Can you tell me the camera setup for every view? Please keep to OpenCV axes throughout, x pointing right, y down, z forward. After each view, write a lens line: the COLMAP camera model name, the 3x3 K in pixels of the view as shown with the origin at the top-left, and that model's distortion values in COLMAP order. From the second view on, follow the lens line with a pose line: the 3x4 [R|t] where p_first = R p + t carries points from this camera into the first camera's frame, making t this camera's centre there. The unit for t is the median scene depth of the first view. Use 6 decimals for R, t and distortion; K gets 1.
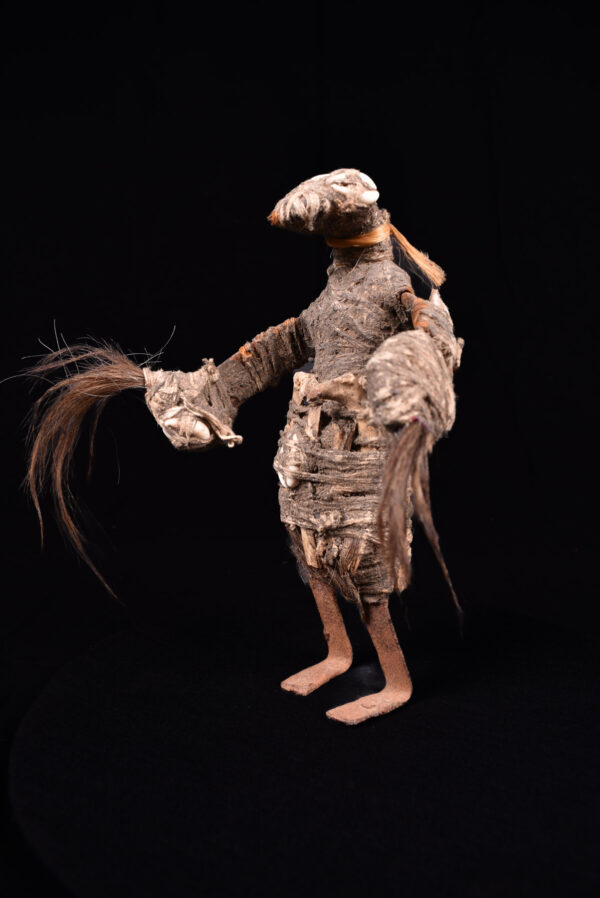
lens RADIAL K [[692.3, 0, 294.8], [0, 692.3, 448.7], [0, 0, 1]] dist [-0.060892, -0.000758]
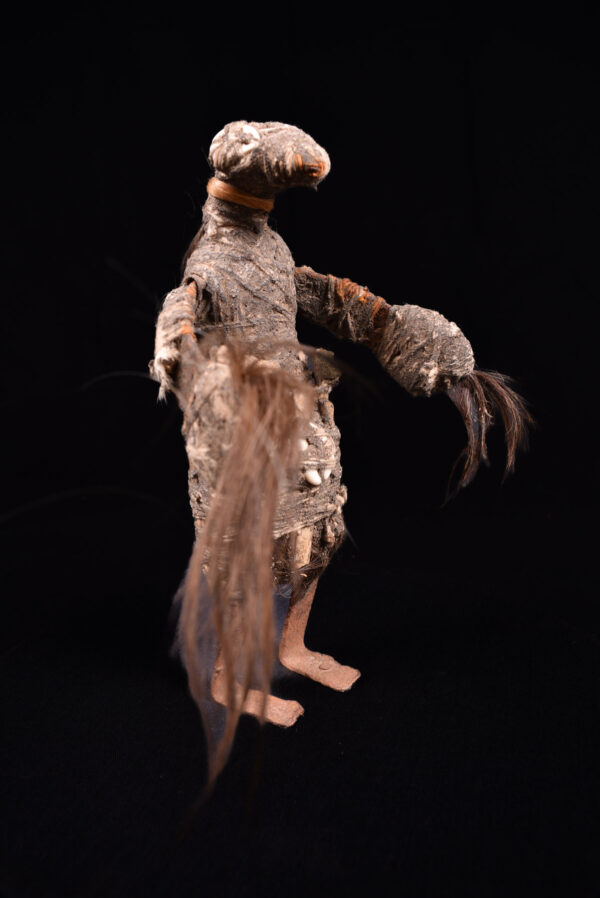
lens RADIAL K [[692.3, 0, 306.7], [0, 692.3, 452.4], [0, 0, 1]] dist [-0.060892, -0.000758]
pose [[-0.197438, -0.191366, 0.961456, -0.882119], [0.160499, 0.961218, 0.224278, -0.189247], [-0.967087, 0.198594, -0.159067, 1.199981]]
